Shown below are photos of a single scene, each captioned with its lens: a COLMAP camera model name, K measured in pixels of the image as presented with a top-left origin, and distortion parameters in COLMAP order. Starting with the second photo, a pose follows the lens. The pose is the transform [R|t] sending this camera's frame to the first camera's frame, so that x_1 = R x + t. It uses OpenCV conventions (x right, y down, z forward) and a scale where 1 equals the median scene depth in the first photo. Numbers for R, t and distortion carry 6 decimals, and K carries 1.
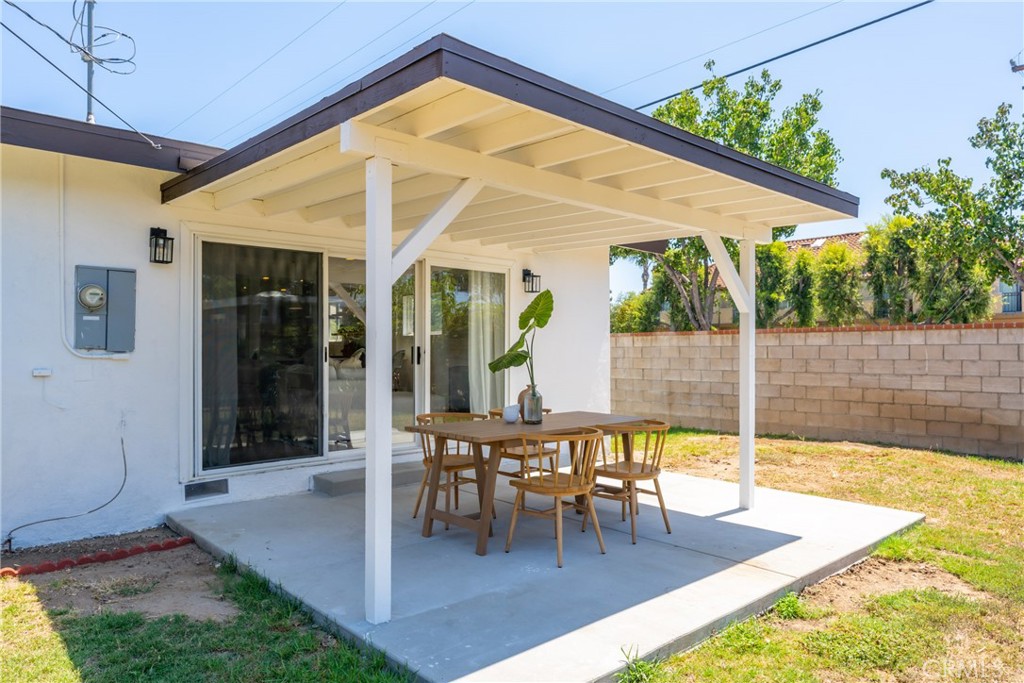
lens RADIAL K [[677.7, 0, 515.0], [0, 677.7, 349.8], [0, 0, 1]] dist [0.005552, -0.002796]
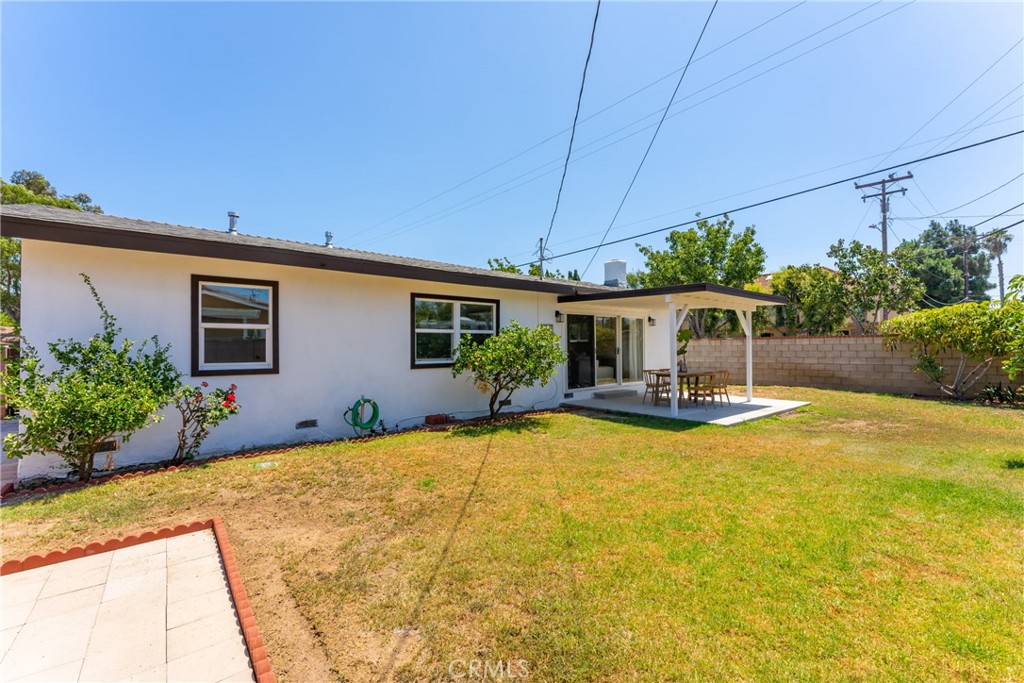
lens RADIAL K [[449.3, 0, 512.0], [0, 449.3, 341.5], [0, 0, 1]] dist [0.009545, 0.000140]
pose [[0.999338, -0.010235, -0.034913, -0.380717], [0.009844, 0.999887, -0.011372, -0.010171], [0.035026, 0.011021, 0.999326, -0.616164]]
